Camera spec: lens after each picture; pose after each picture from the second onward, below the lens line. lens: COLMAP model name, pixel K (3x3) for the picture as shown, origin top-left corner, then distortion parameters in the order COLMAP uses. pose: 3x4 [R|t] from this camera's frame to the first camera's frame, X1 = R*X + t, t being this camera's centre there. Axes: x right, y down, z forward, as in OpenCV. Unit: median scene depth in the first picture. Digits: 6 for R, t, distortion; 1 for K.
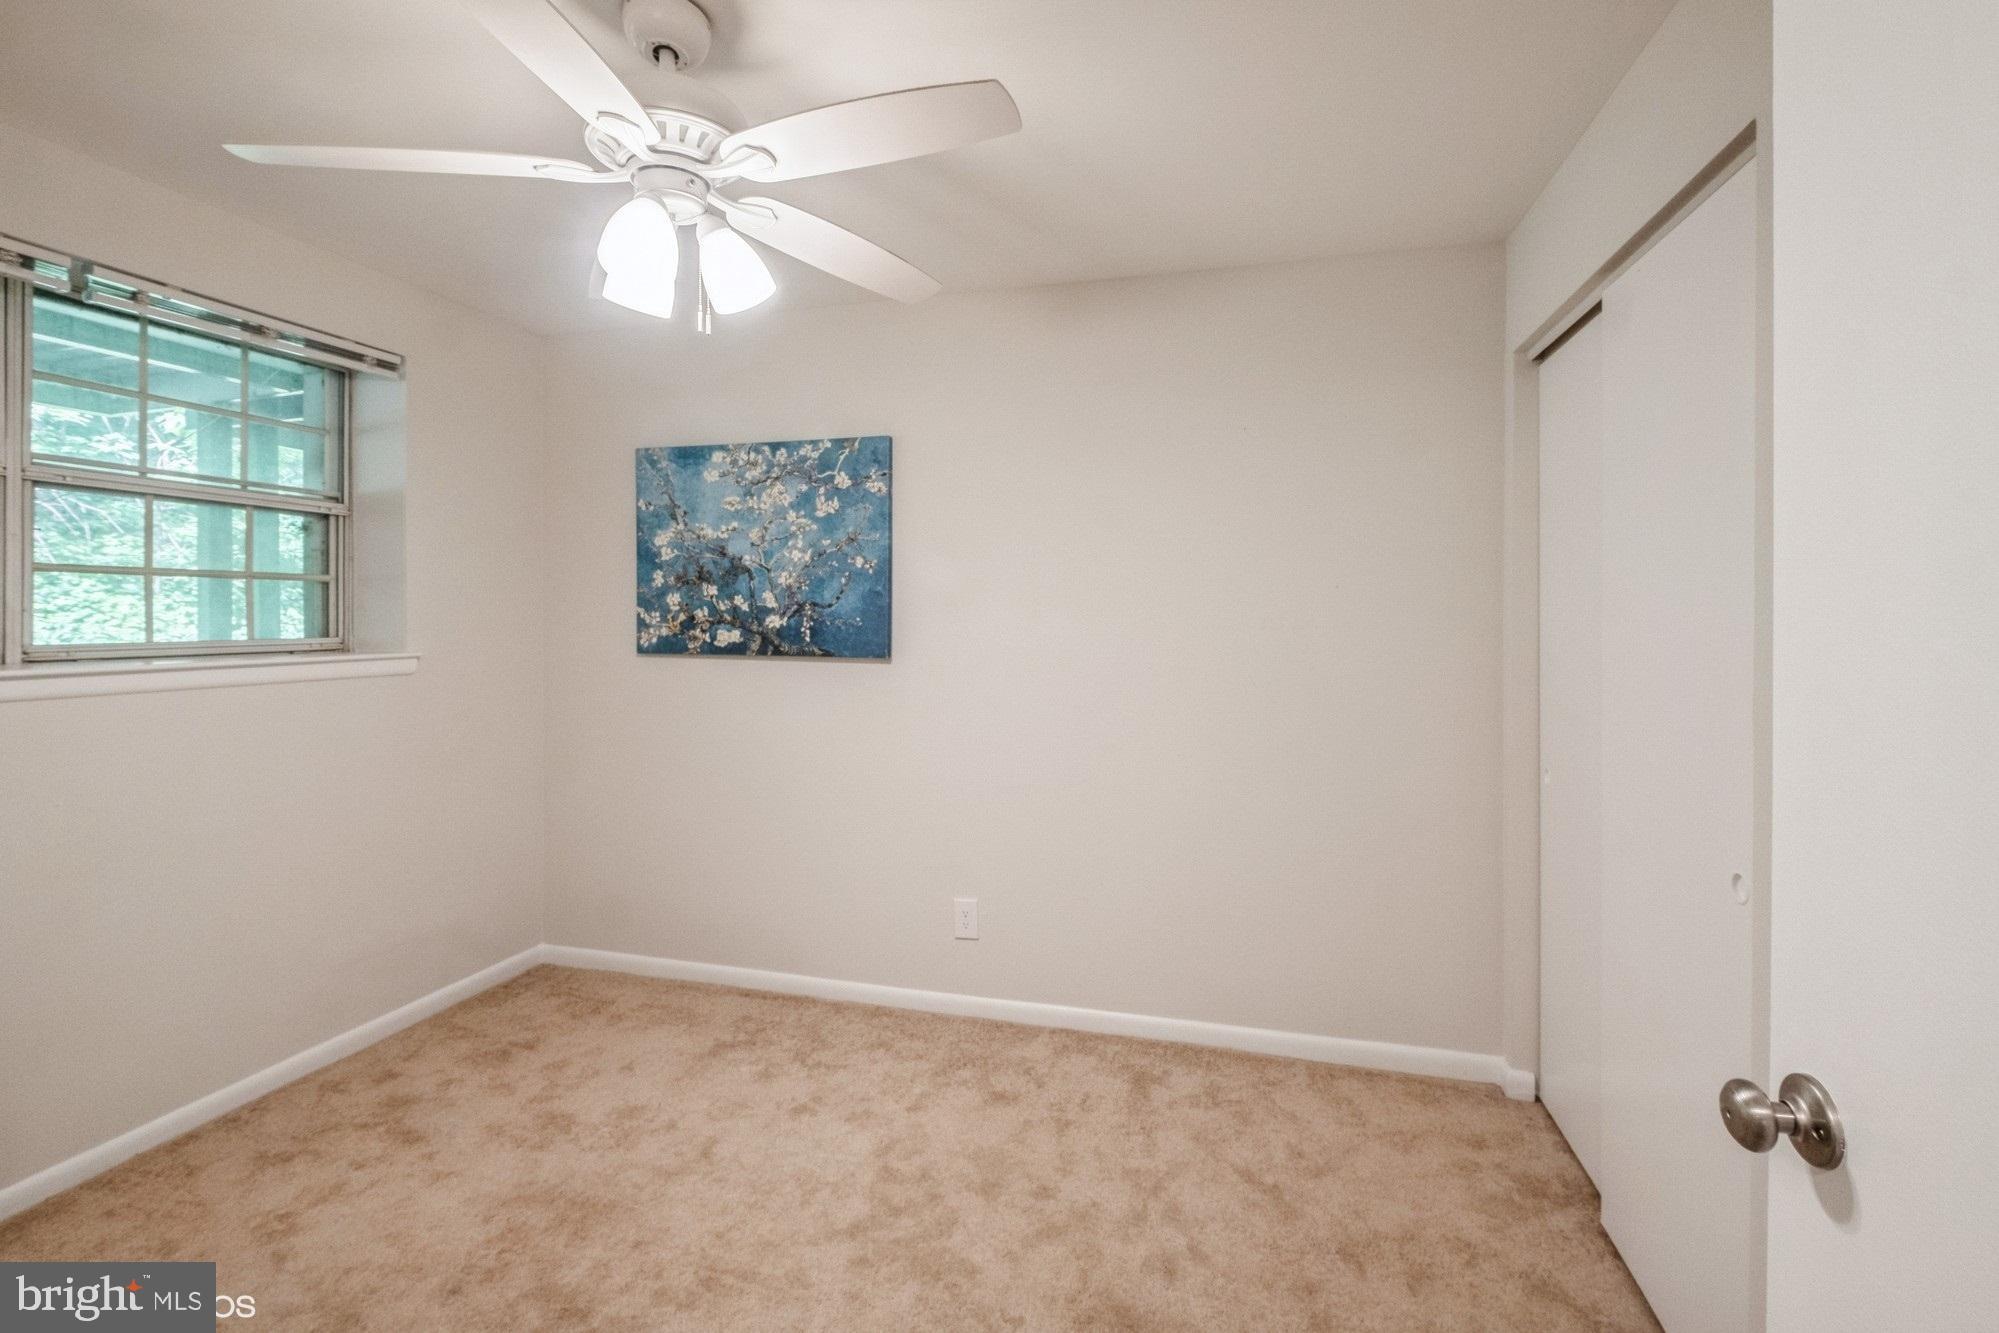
lens RADIAL K [[885.2, 0, 1002.5], [0, 885.2, 616.3], [0, 0, 1]] dist [-0.000525, -0.000515]
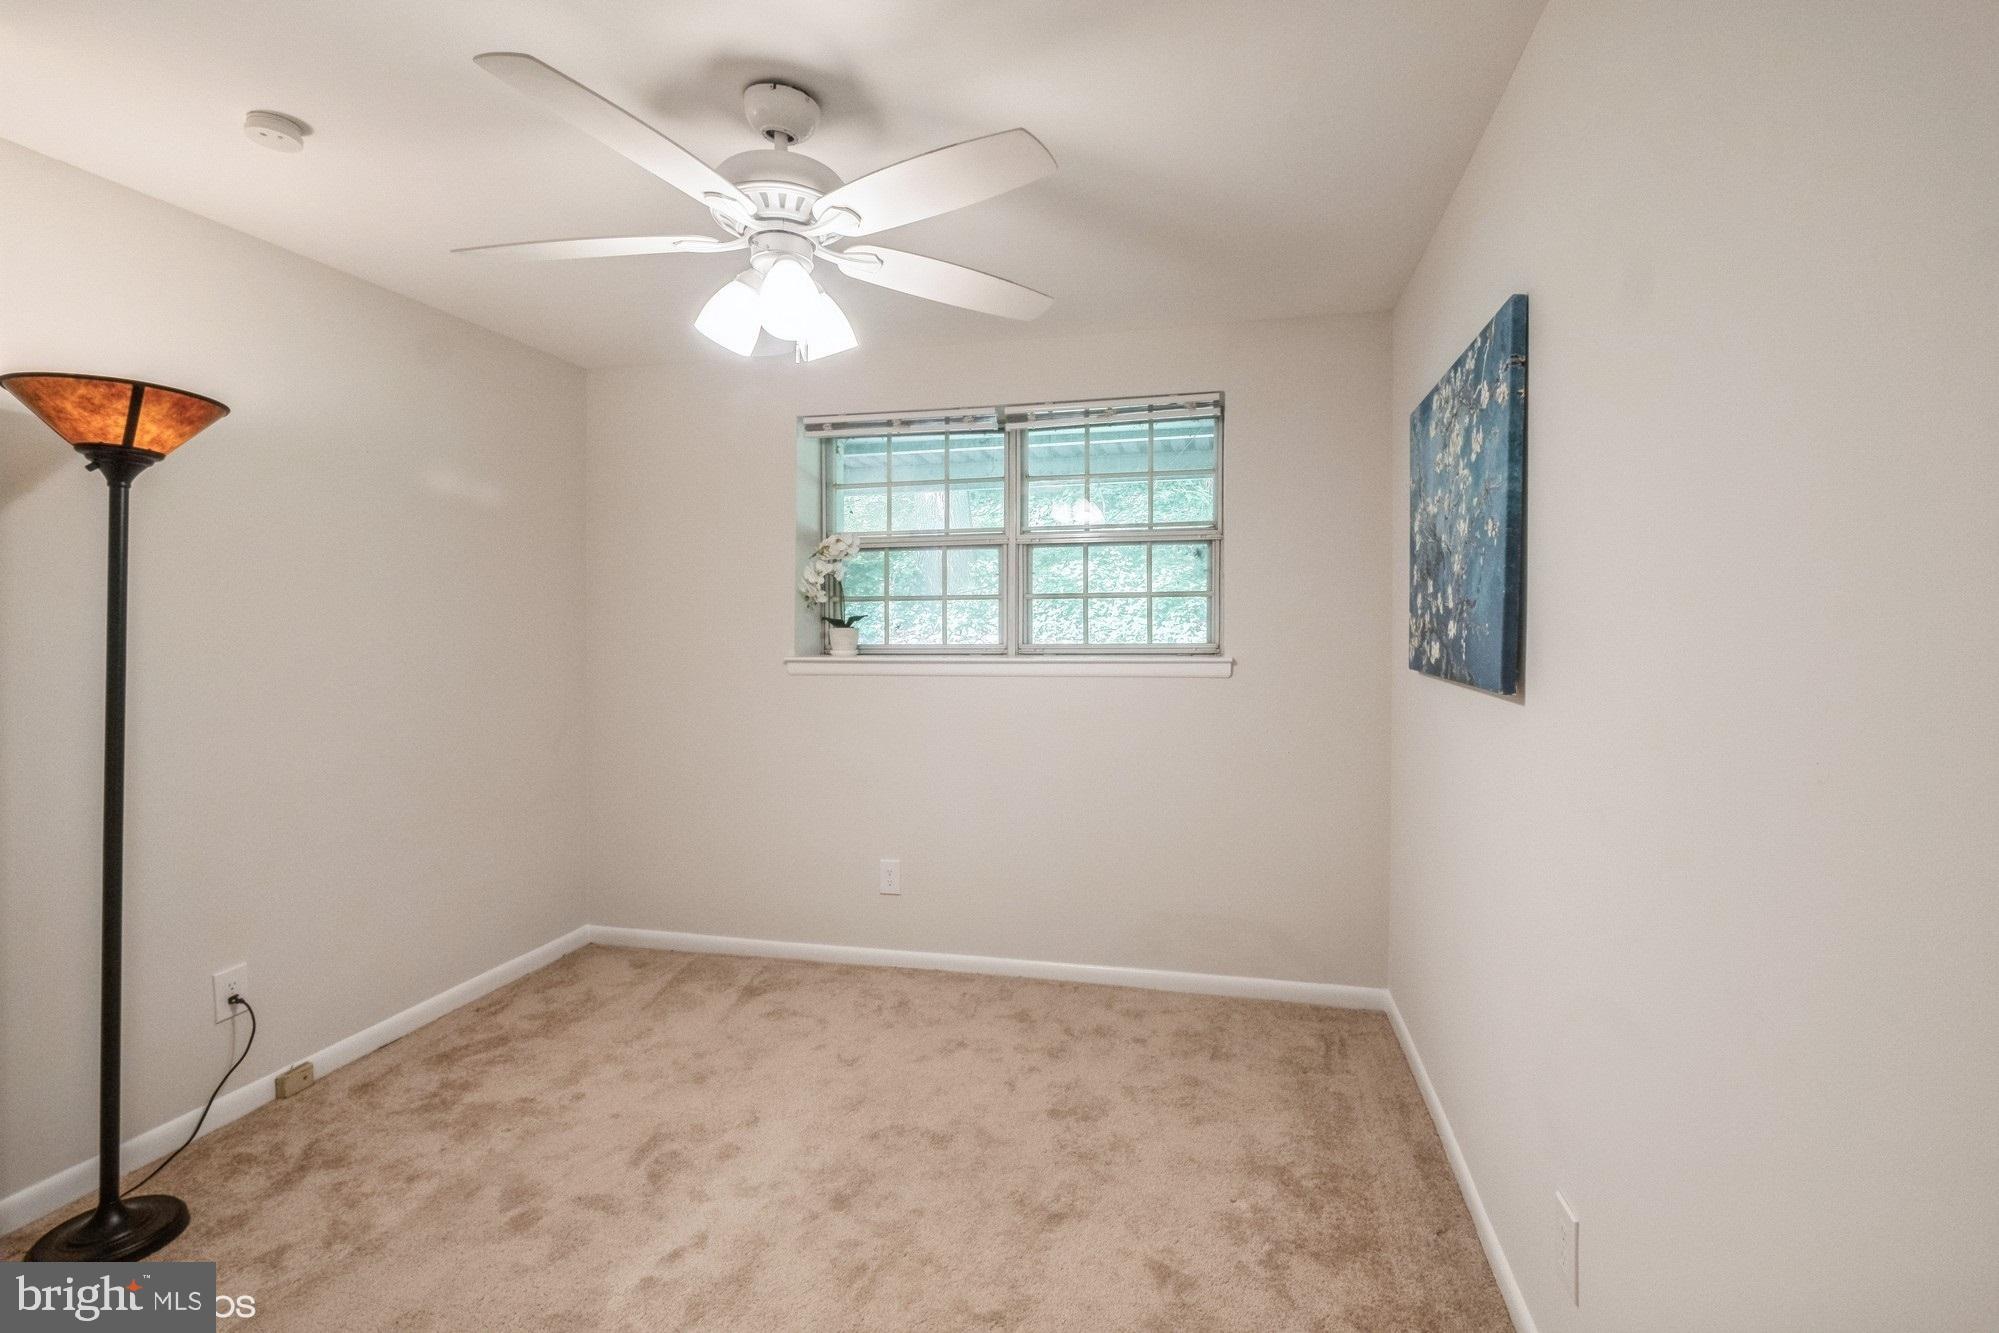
lens RADIAL K [[881.1, 0, 1004.0], [0, 881.1, 691.3], [0, 0, 1]] dist [-0.000390, -0.000670]
pose [[0.054210, 0.063622, -0.996501, 0.483211], [0.004365, 0.997943, 0.063952, 0.012091], [0.998520, -0.007817, 0.053821, 0.827350]]
